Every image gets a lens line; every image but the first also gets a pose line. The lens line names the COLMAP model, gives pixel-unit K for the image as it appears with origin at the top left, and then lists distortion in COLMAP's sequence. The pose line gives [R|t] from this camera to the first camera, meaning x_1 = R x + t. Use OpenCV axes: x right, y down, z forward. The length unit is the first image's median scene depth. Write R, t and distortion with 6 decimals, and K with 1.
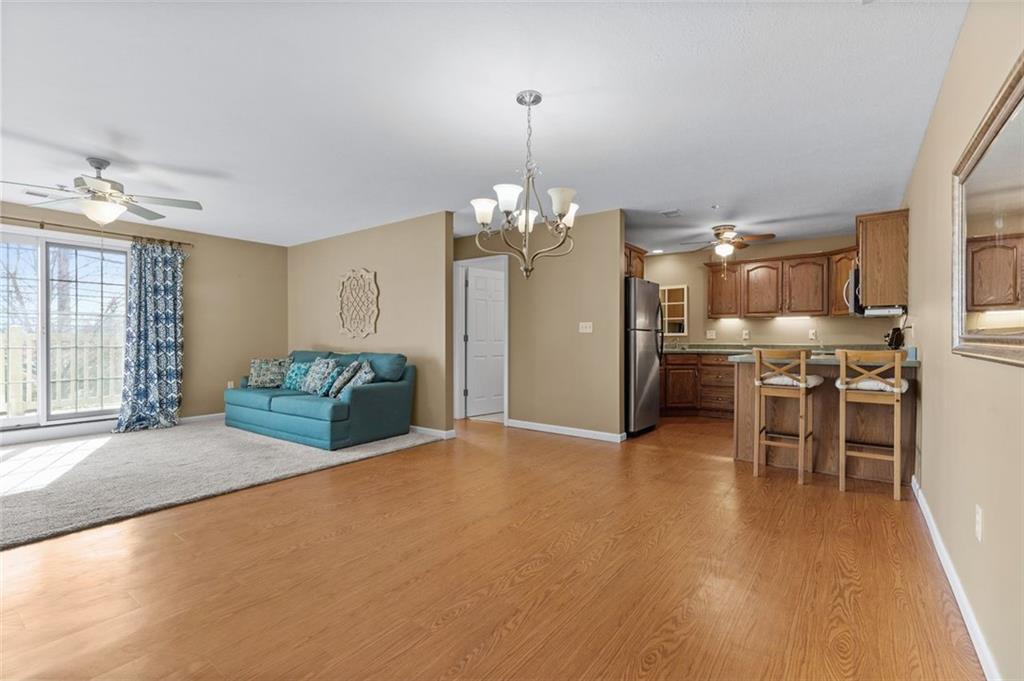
lens RADIAL K [[460.6, 0, 517.5], [0, 460.6, 341.0], [0, 0, 1]] dist [0.004198, -0.000100]
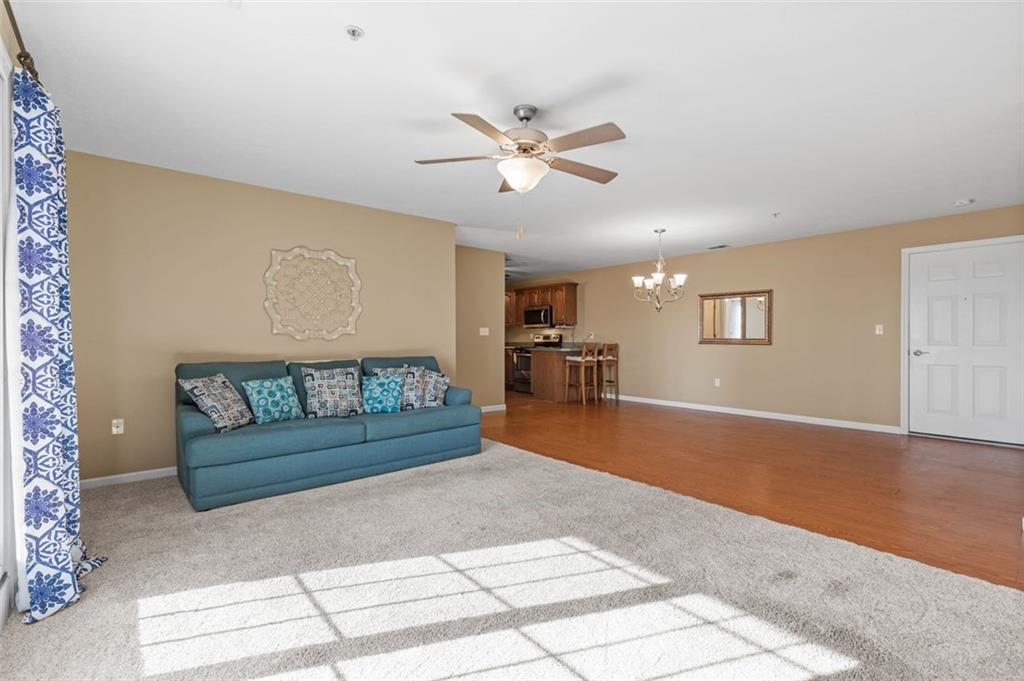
lens RADIAL K [[460.6, 0, 517.5], [0, 460.6, 341.0], [0, 0, 1]] dist [0.004198, -0.000100]
pose [[0.231804, -0.006918, 0.972738, -1.077130], [0.006689, 0.999962, 0.005518, -0.007888], [-0.972740, 0.005228, 0.231841, 0.546871]]
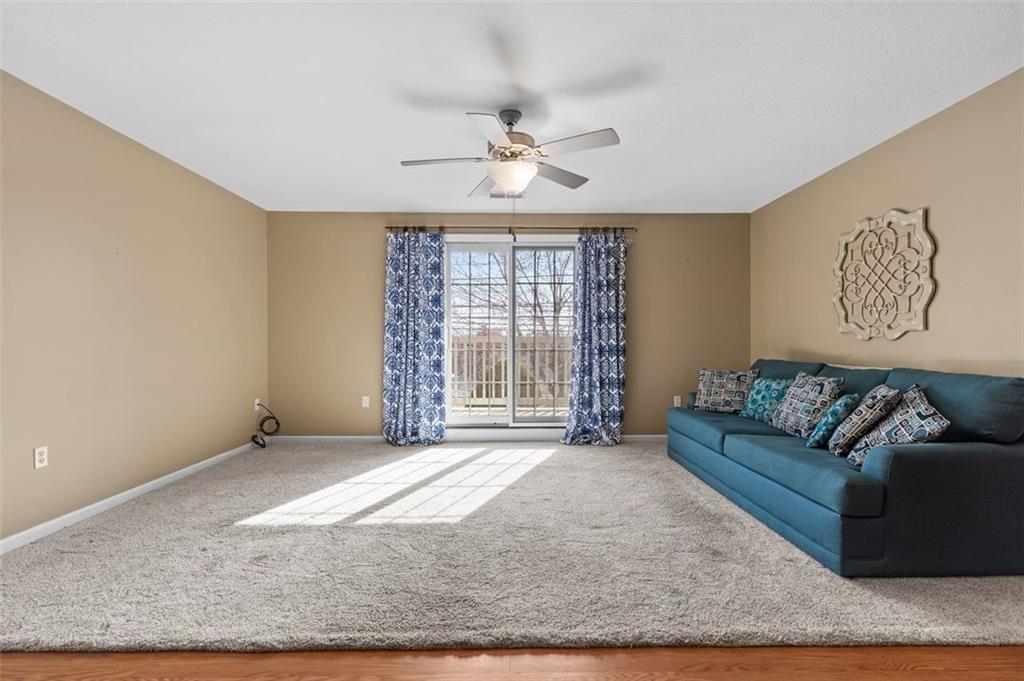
lens RADIAL K [[464.7, 0, 515.3], [0, 464.7, 340.7], [0, 0, 1]] dist [0.003769, -0.000071]
pose [[0.599567, -0.000733, -0.800324, -0.176372], [-0.003648, 0.999987, -0.003649, -0.002486], [0.800316, 0.005108, 0.599556, 0.349976]]
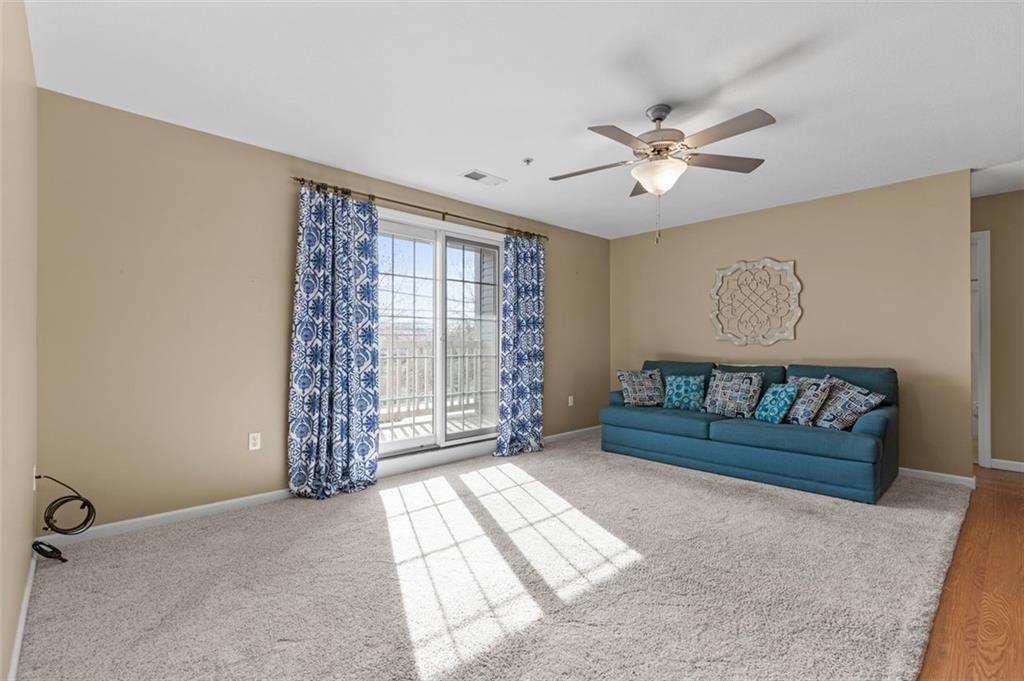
lens RADIAL K [[464.7, 0, 515.3], [0, 464.7, 340.7], [0, 0, 1]] dist [0.003769, -0.000071]
pose [[0.983083, -0.000736, -0.183161, -0.649962], [-0.001599, 0.999919, -0.012601, -0.004737], [0.183156, 0.012681, 0.983002, 0.146928]]
